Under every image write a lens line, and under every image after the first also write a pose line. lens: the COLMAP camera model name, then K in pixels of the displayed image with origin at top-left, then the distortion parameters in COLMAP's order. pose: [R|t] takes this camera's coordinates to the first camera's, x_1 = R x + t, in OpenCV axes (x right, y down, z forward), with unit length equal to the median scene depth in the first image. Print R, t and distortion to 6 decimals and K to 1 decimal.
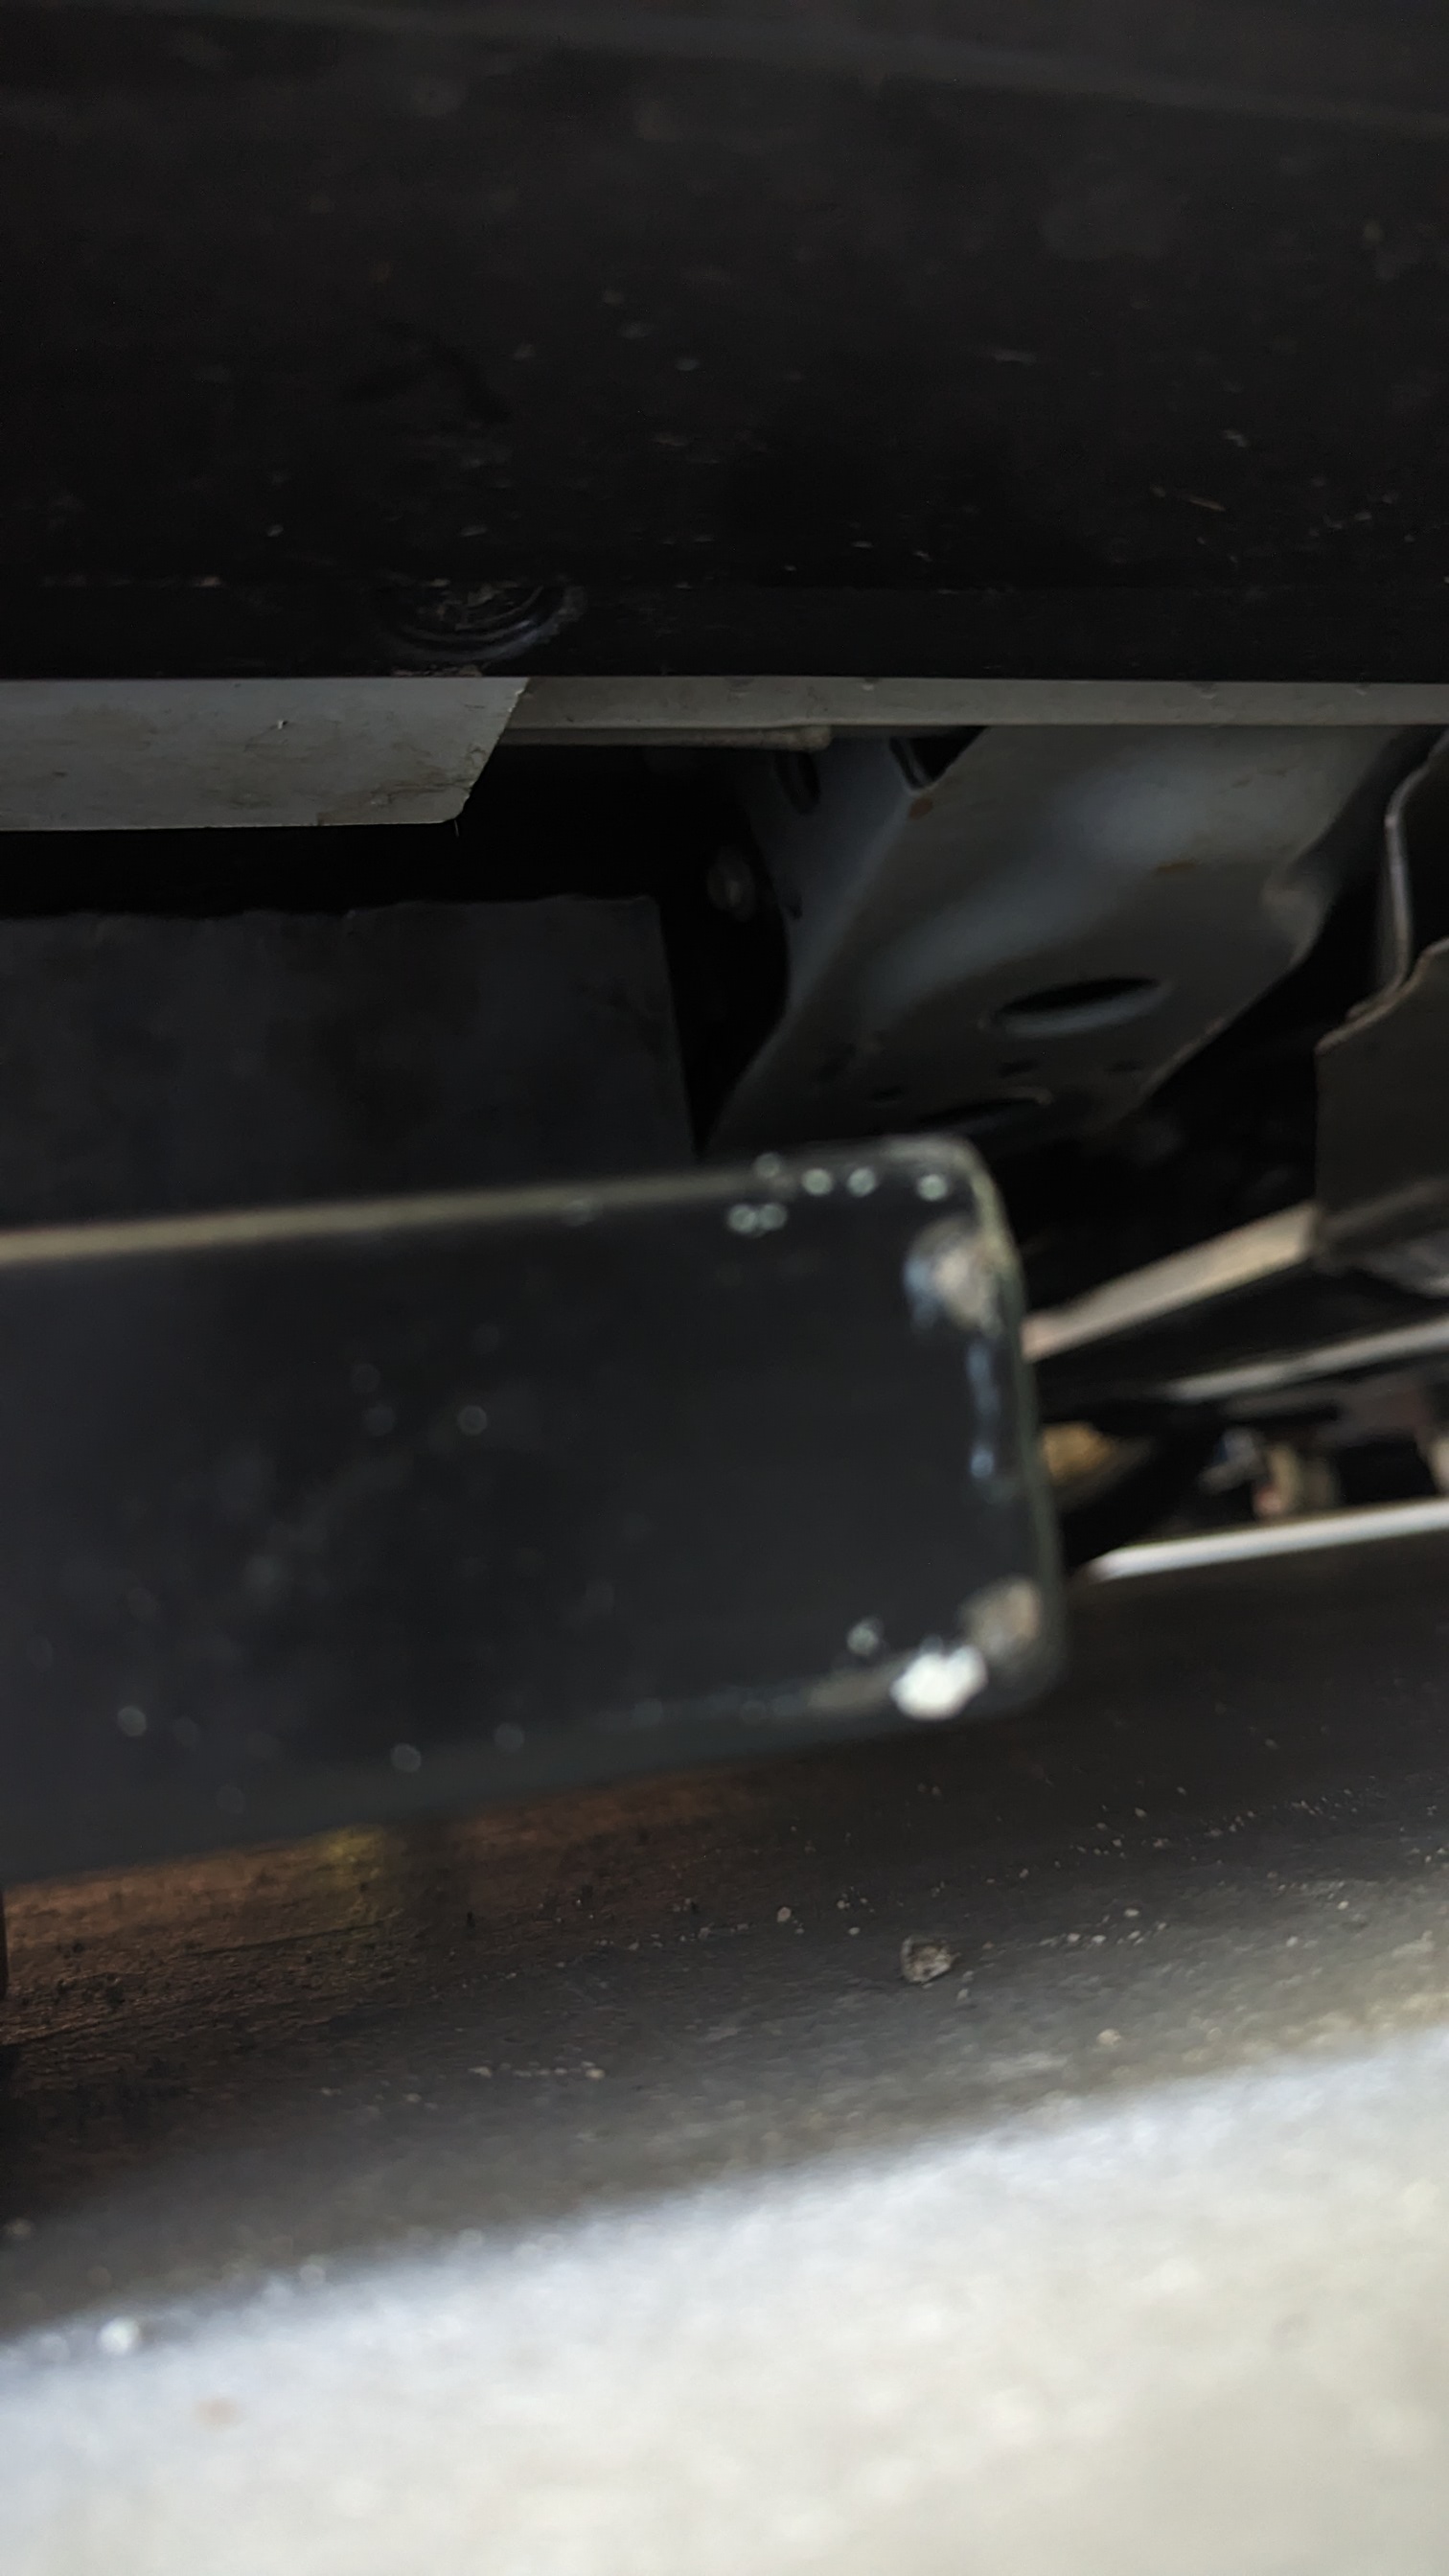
lens RADIAL K [[1865.9, 0, 735.9], [0, 1865.9, 1270.2], [0, 0, 1]] dist [-0.024481, -0.002278]
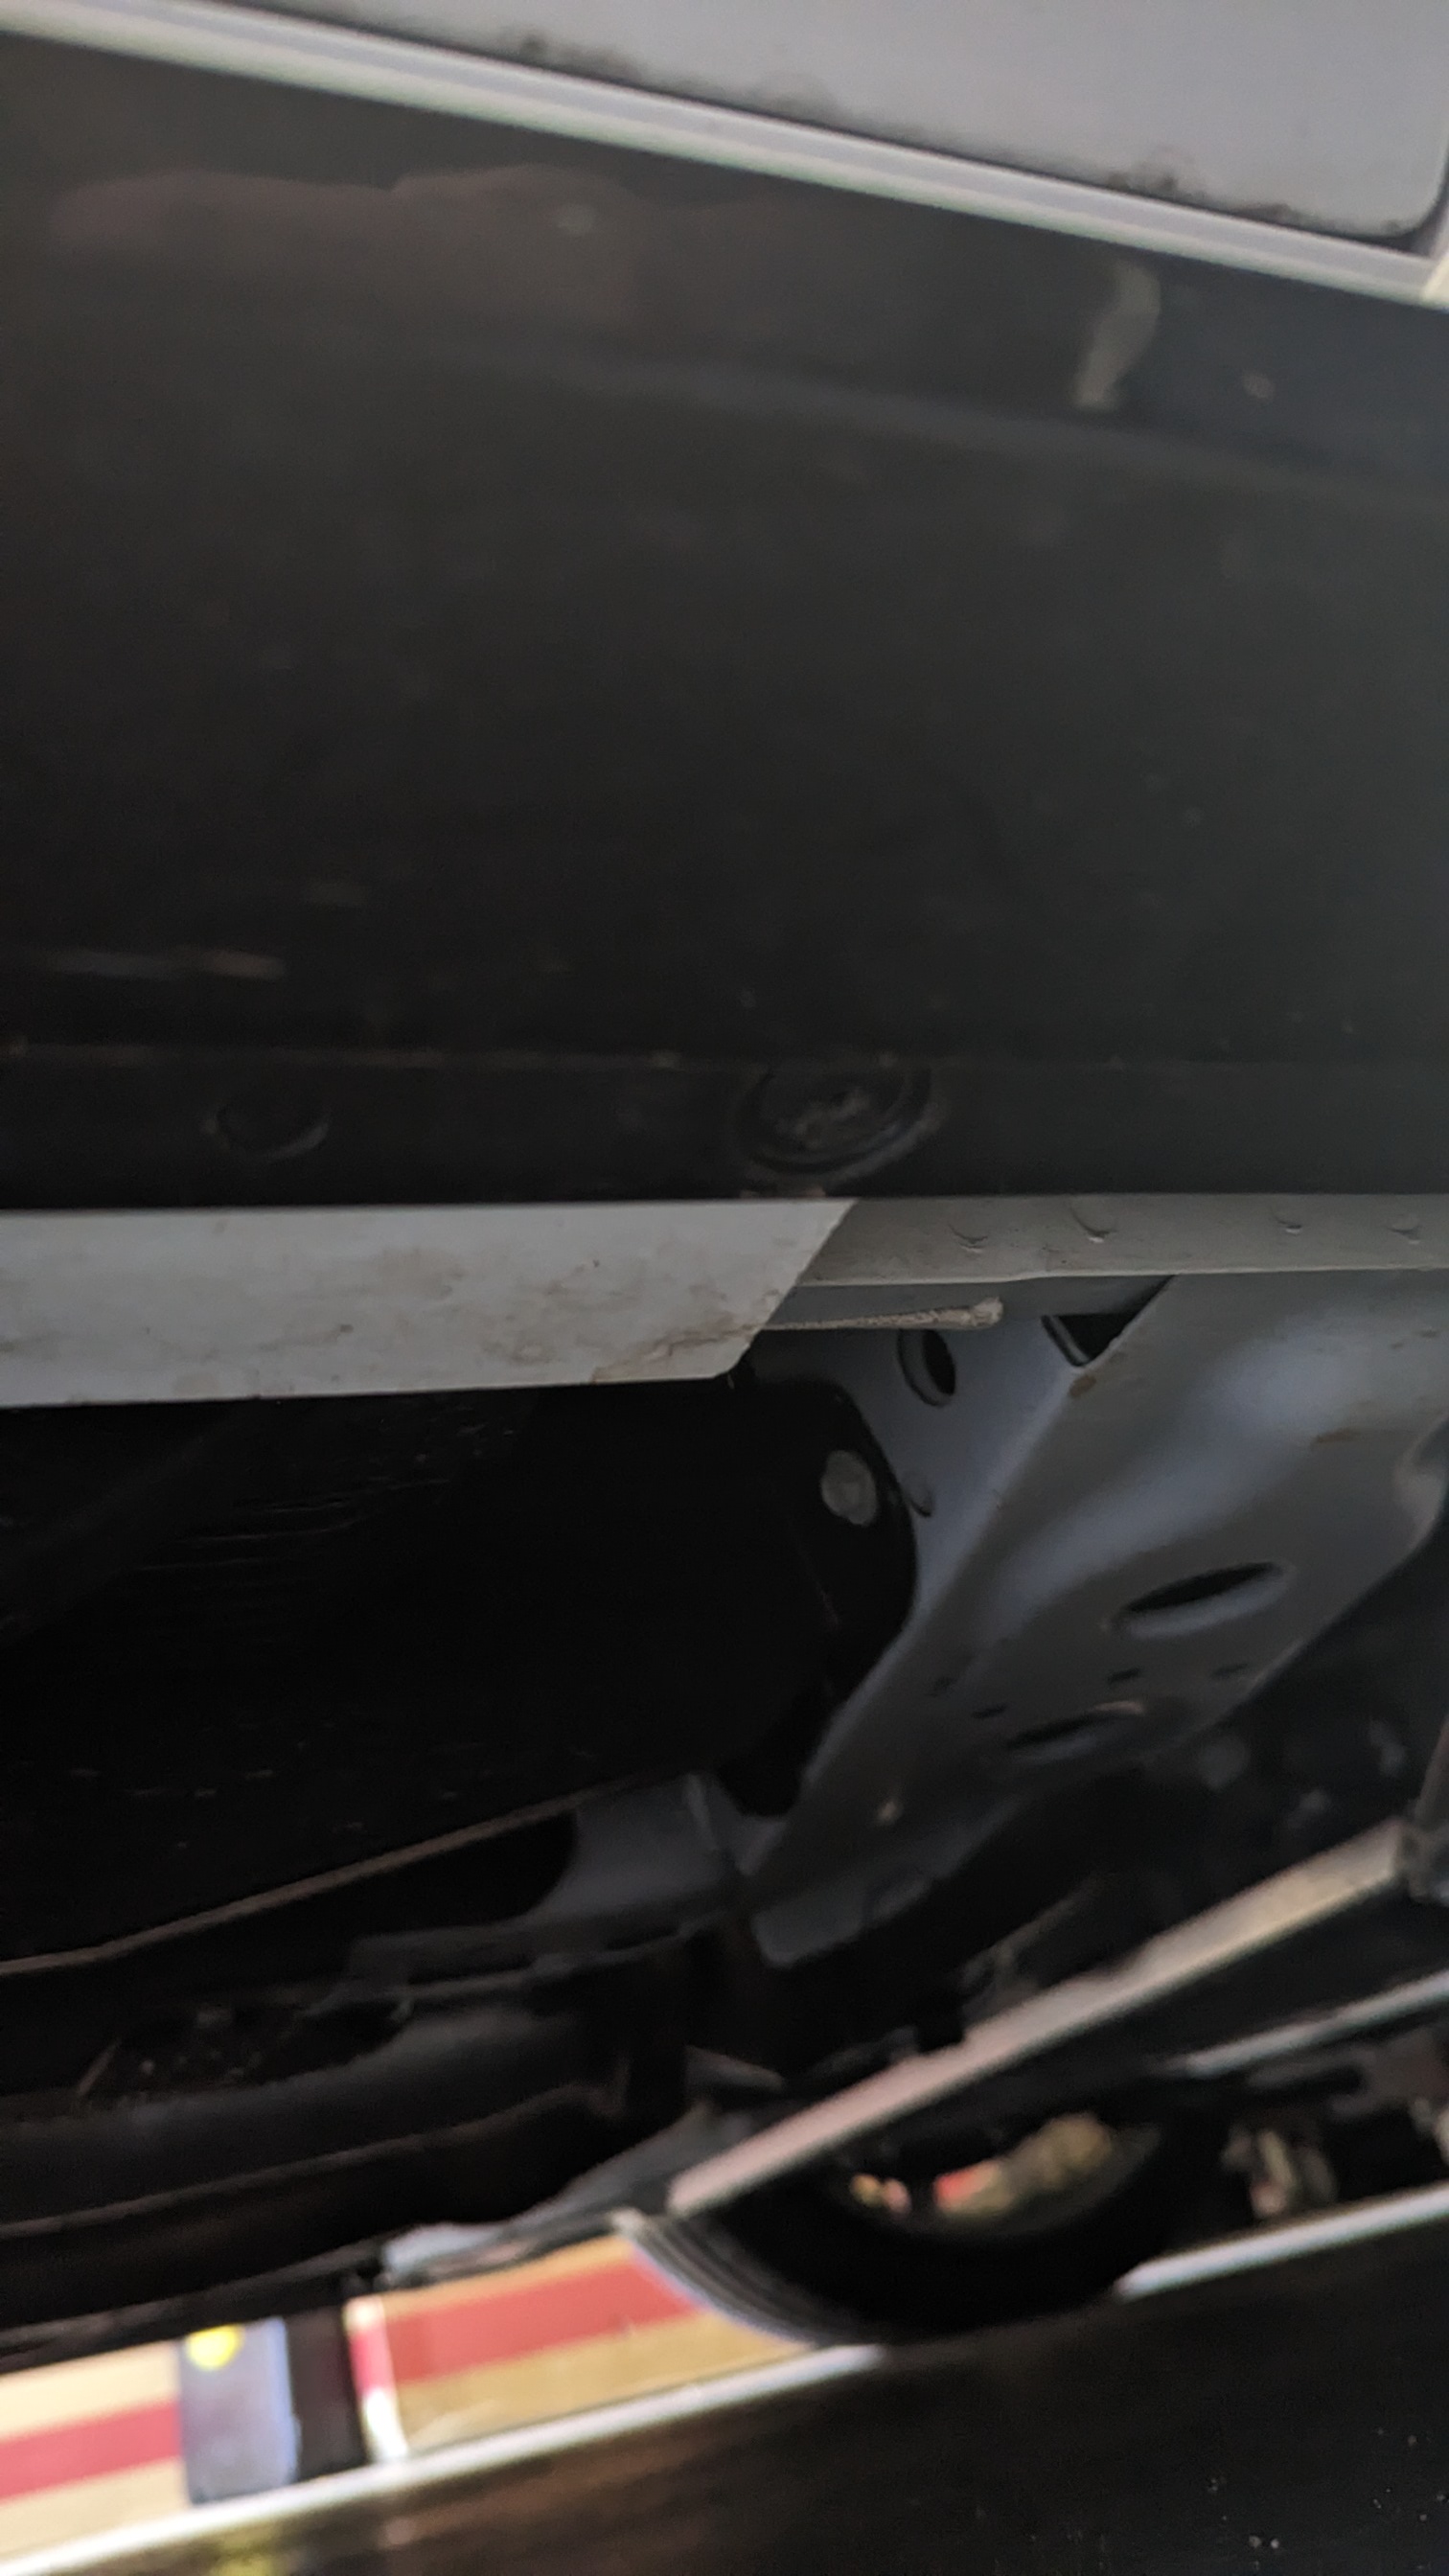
lens RADIAL K [[1865.9, 0, 709.4], [0, 1865.9, 1285.7], [0, 0, 1]] dist [-0.024481, -0.002278]
pose [[0.997910, -0.047130, 0.044203, -0.112359], [0.059497, 0.937047, -0.344097, 0.022435], [-0.025203, 0.346008, 0.937893, 0.057071]]
